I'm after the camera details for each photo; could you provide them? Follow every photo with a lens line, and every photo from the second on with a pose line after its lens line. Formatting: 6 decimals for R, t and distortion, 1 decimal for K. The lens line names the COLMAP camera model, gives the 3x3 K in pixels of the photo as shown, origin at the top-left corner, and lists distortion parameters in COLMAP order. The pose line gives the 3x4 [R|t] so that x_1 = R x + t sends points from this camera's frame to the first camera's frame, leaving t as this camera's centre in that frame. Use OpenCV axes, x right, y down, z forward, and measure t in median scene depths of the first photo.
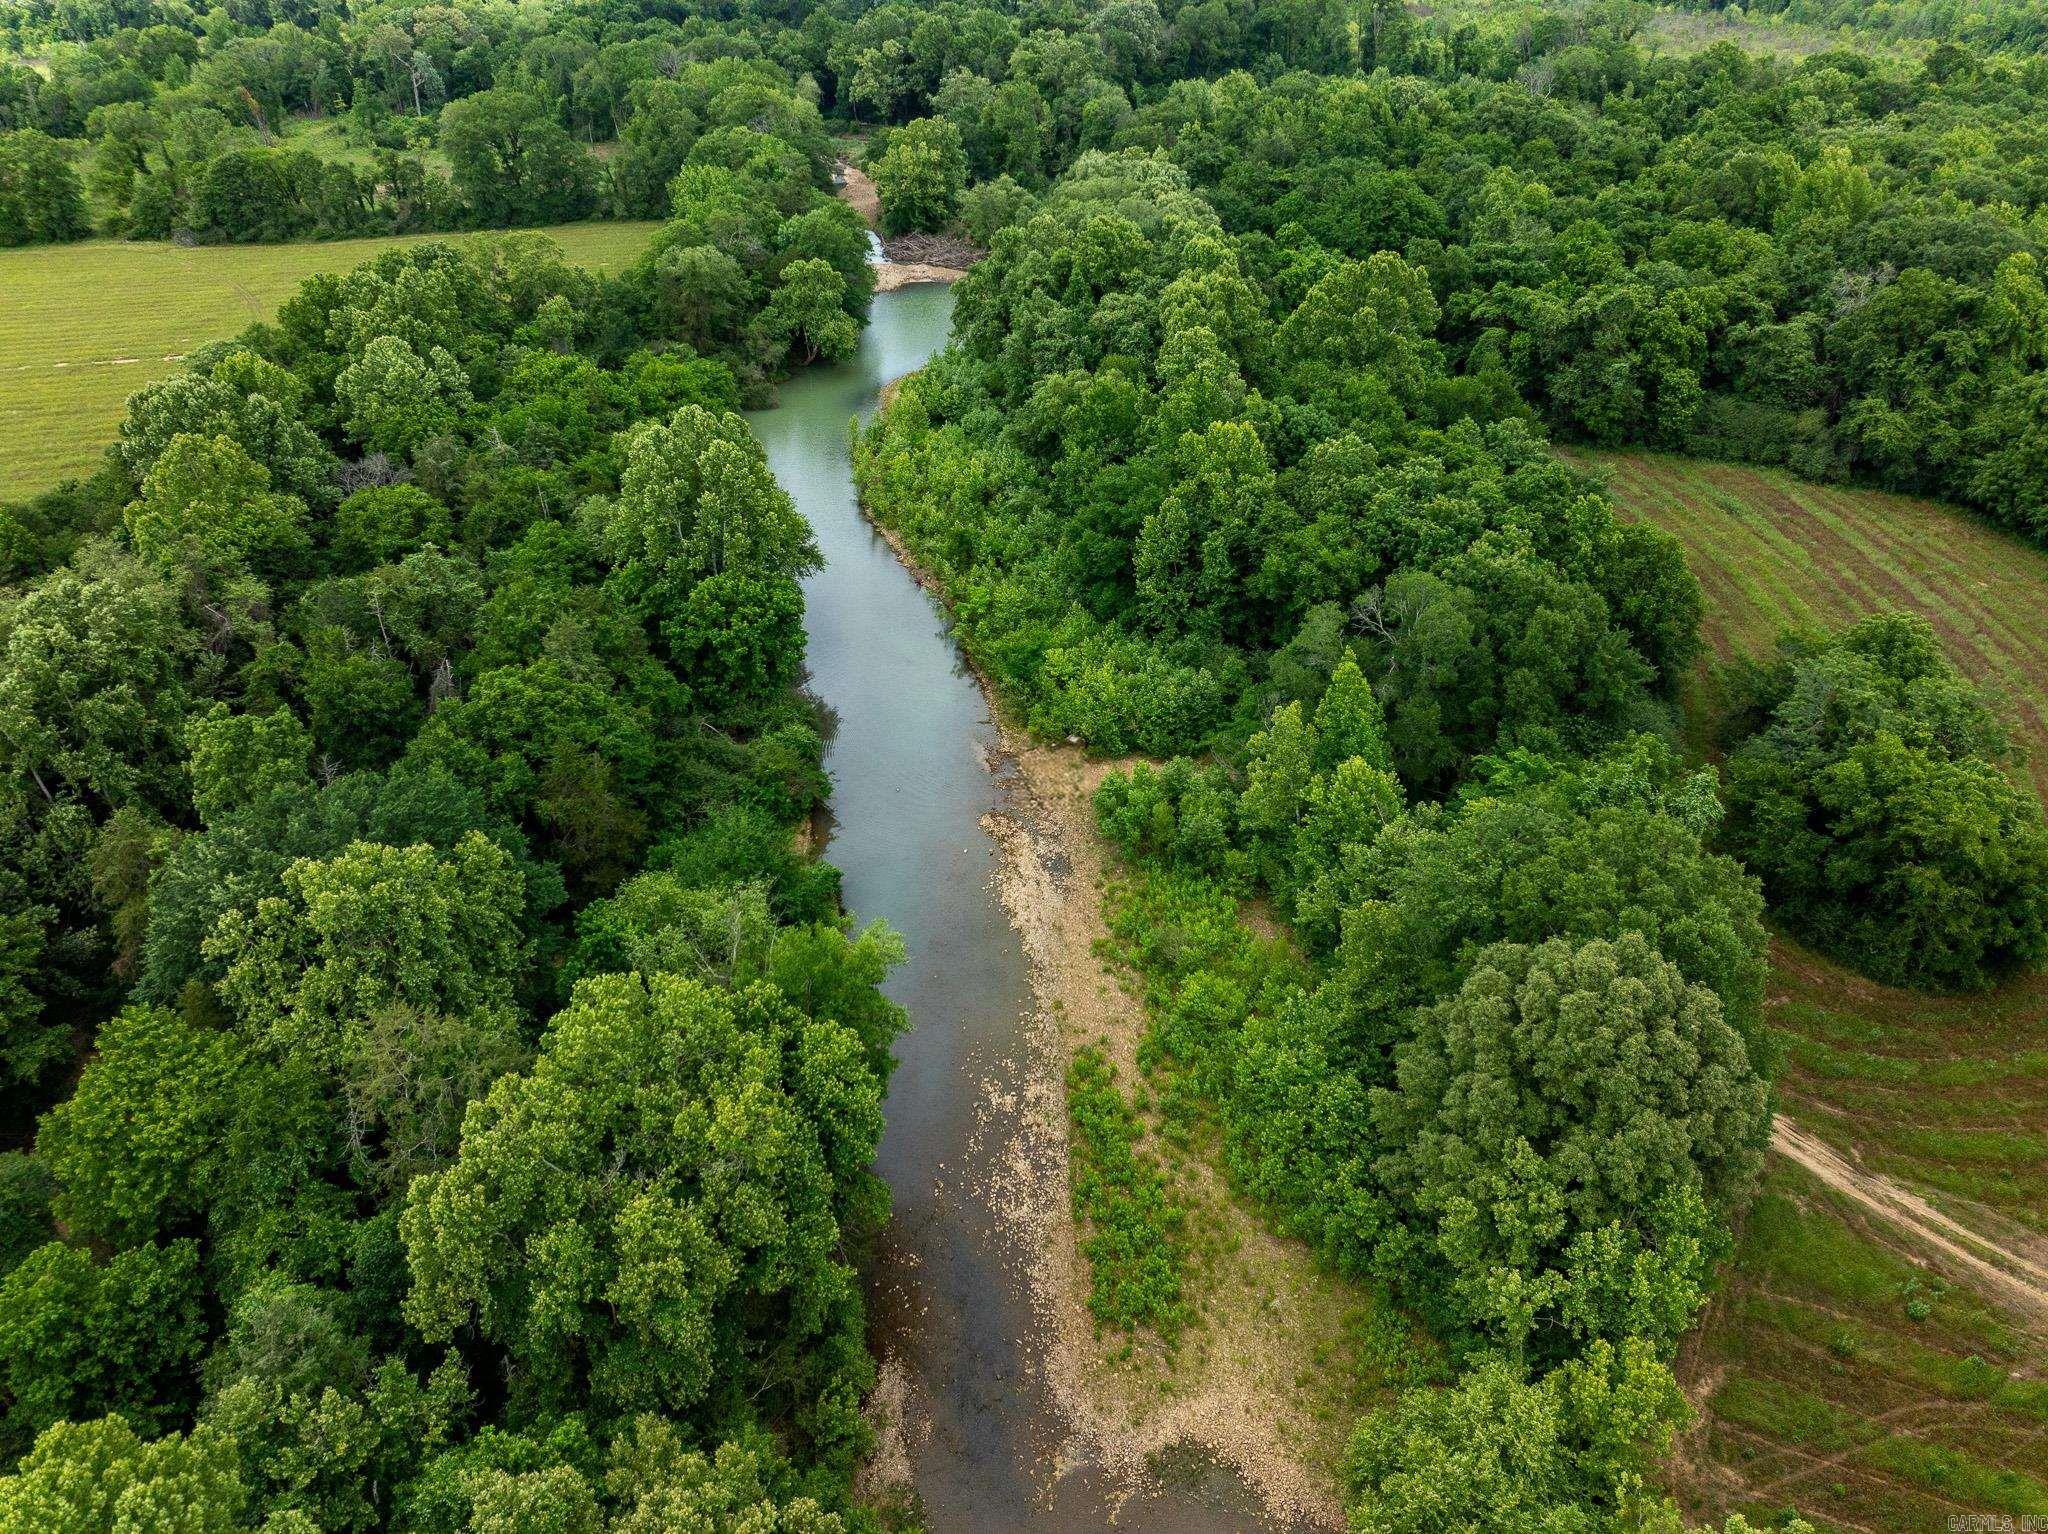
lens RADIAL K [[1417.1, 0, 1011.8], [0, 1417.1, 776.9], [0, 0, 1]] dist [-0.045125, 0.010068]
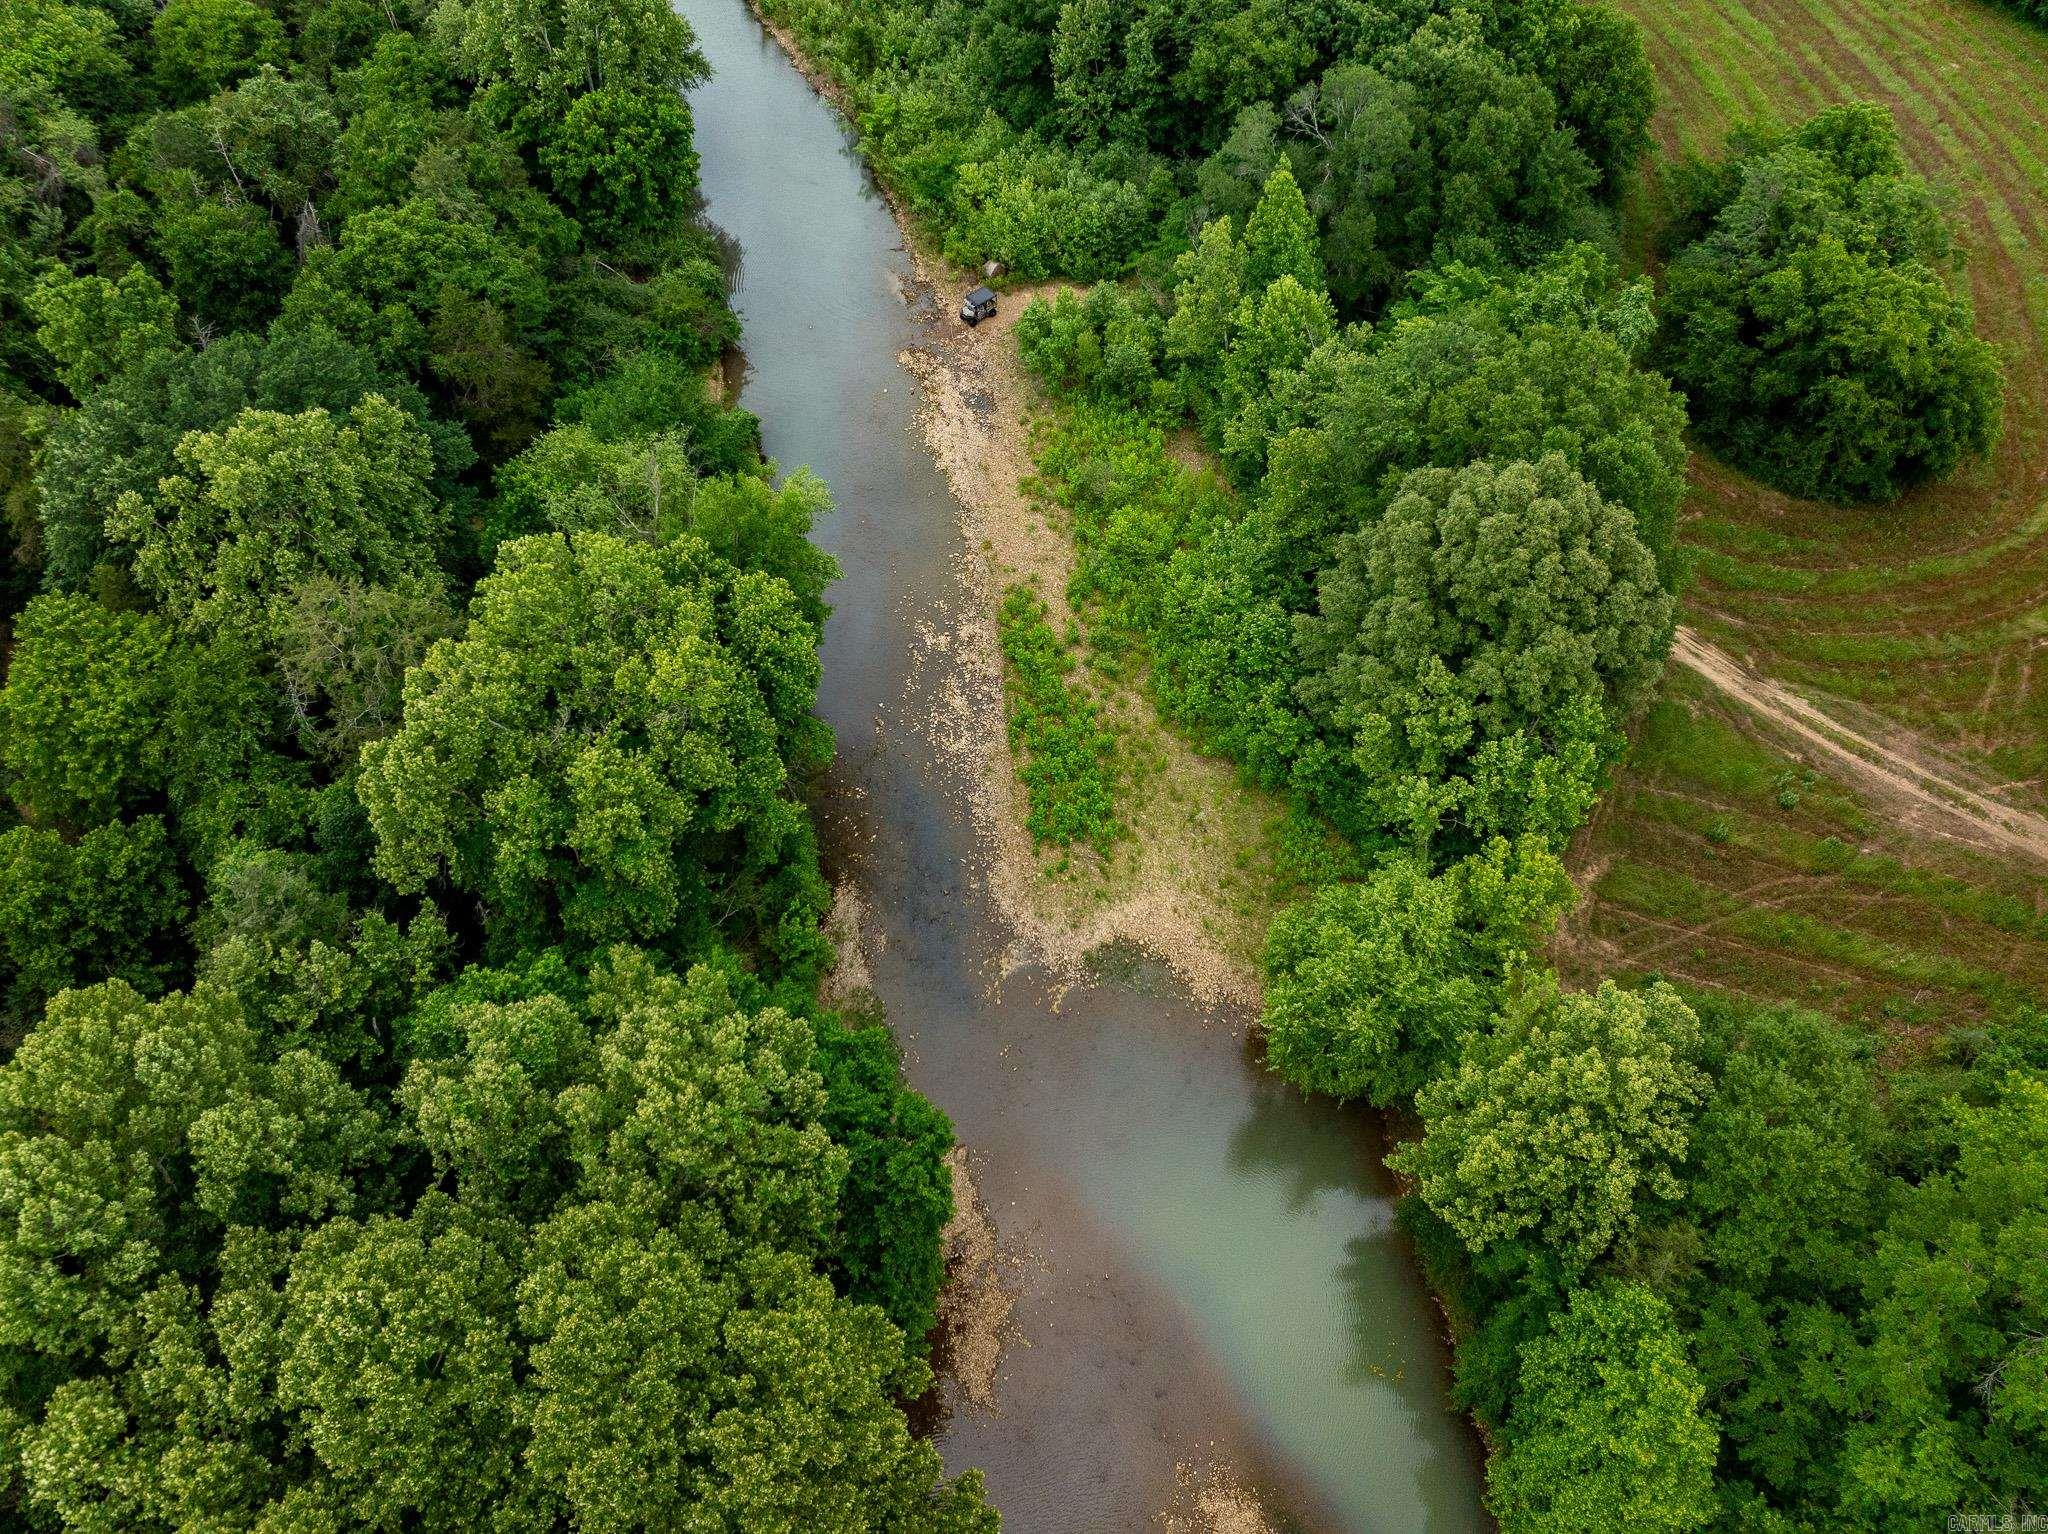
lens RADIAL K [[1436.3, 0, 1018.0], [0, 1436.3, 776.6], [0, 0, 1]] dist [-0.061465, 0.044901]
pose [[0.997668, -0.048964, 0.047555, -0.001679], [0.031482, 0.948266, 0.315911, -0.003497], [-0.060563, -0.313677, 0.947596, -0.015197]]
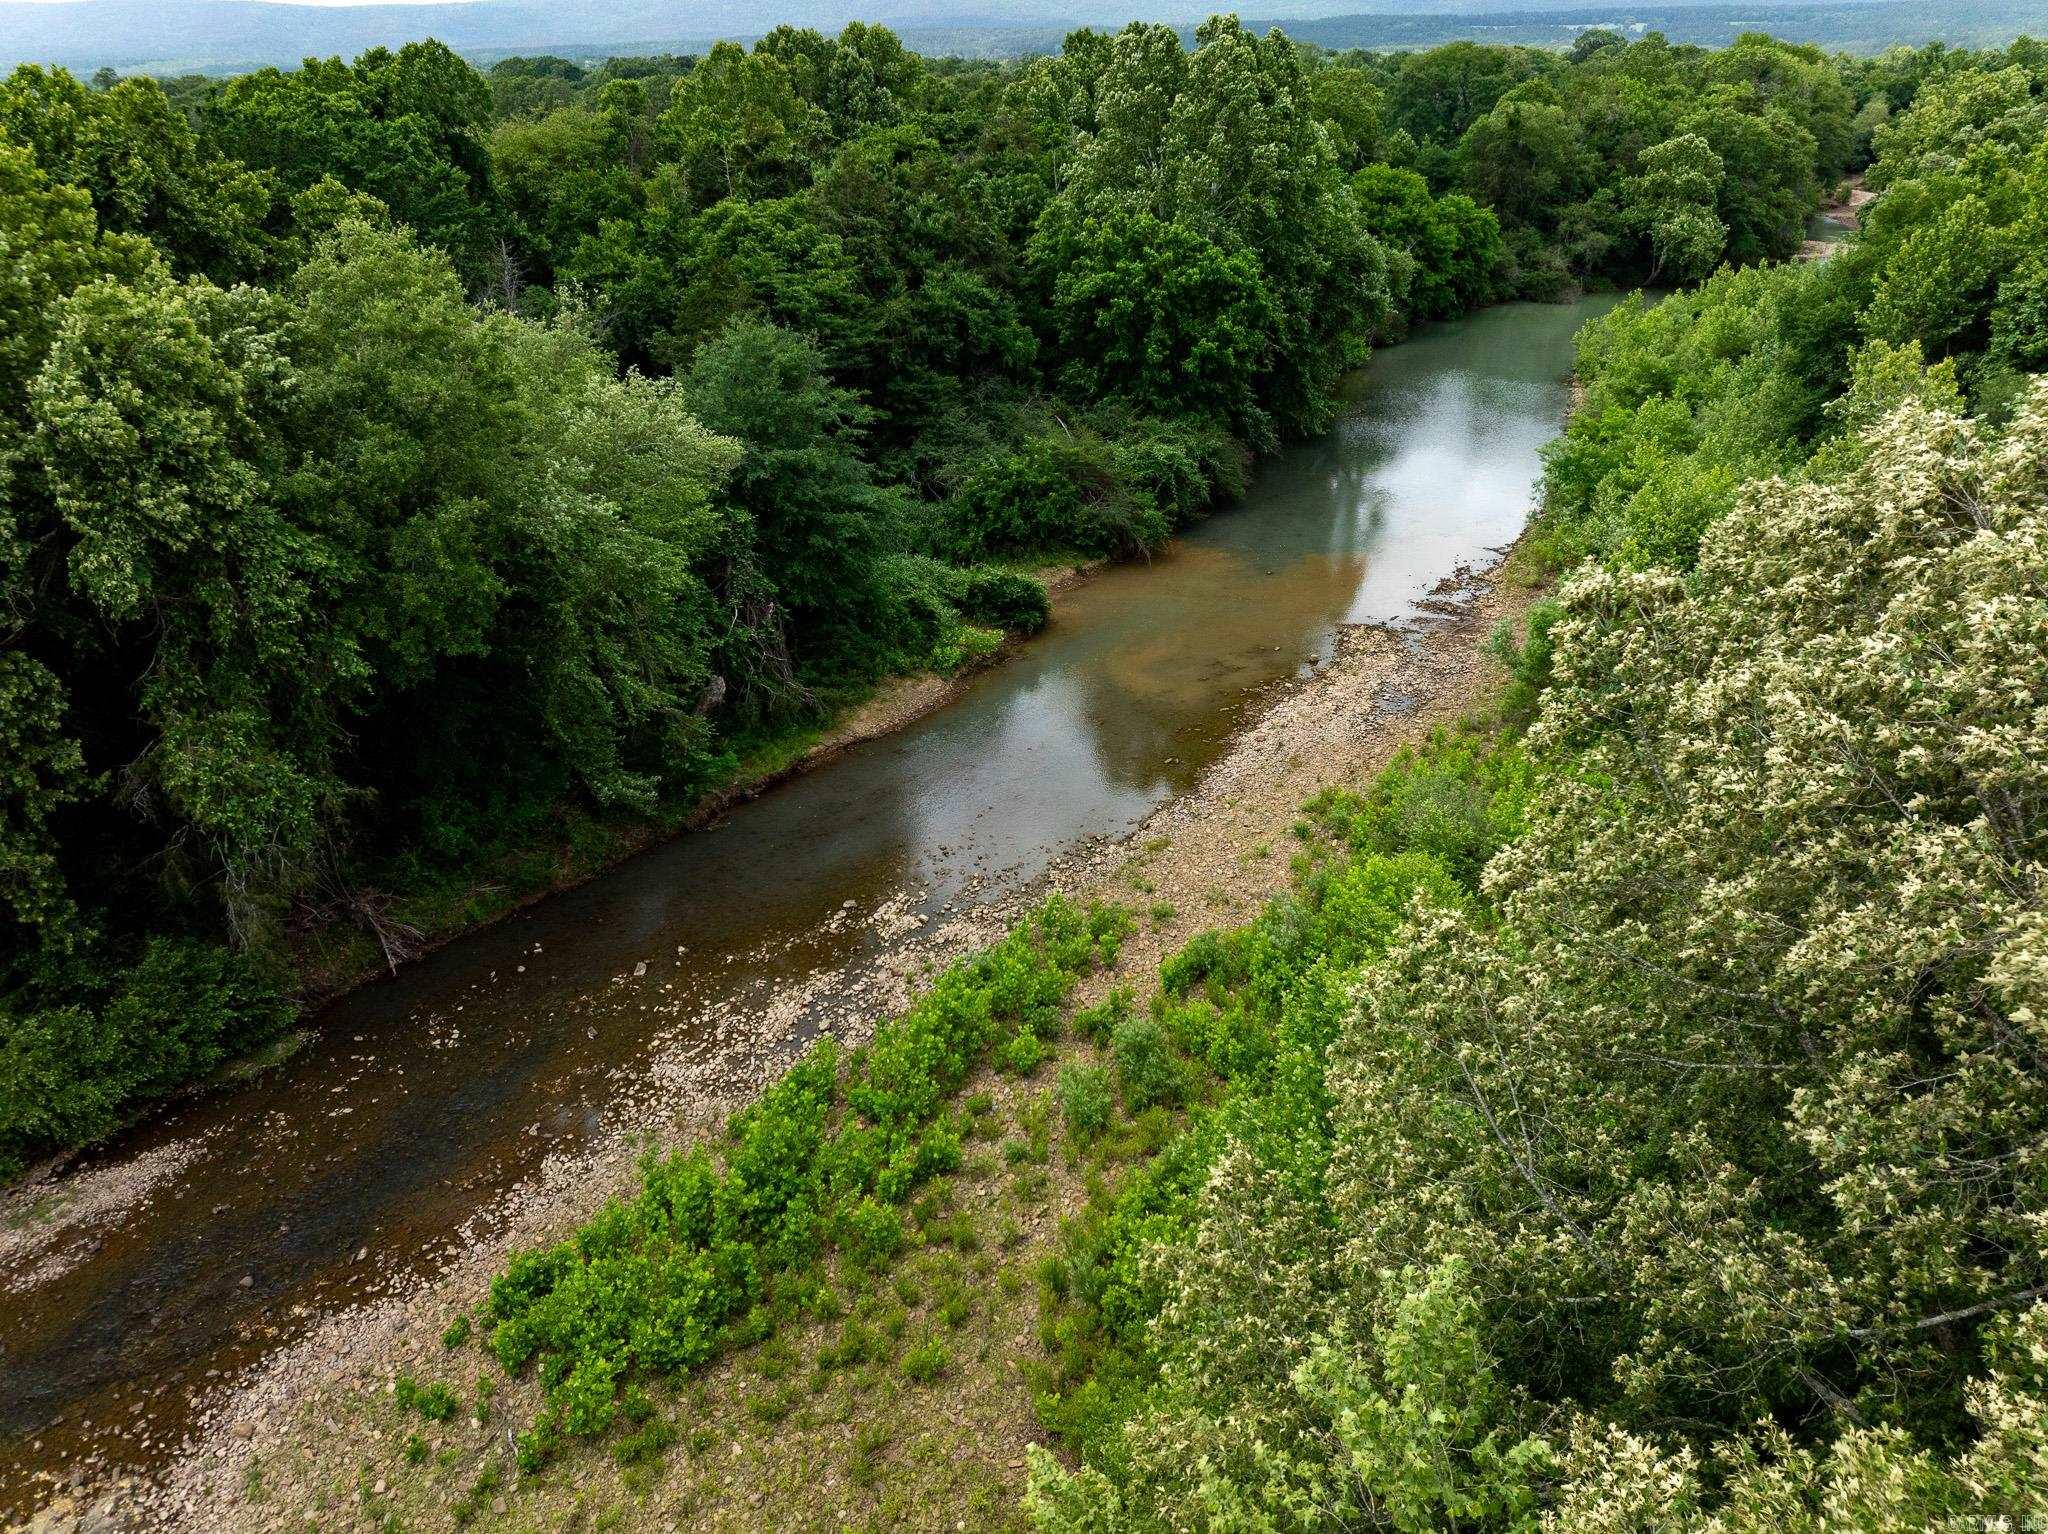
lens RADIAL K [[1436.5, 0, 1021.1], [0, 1436.5, 772.4], [0, 0, 1]] dist [-0.059508, 0.026802]
pose [[0.757418, 0.279240, -0.590205, 0.261102], [-0.341946, 0.939702, 0.005771, 0.142458], [0.556228, 0.197447, 0.807233, 0.536558]]
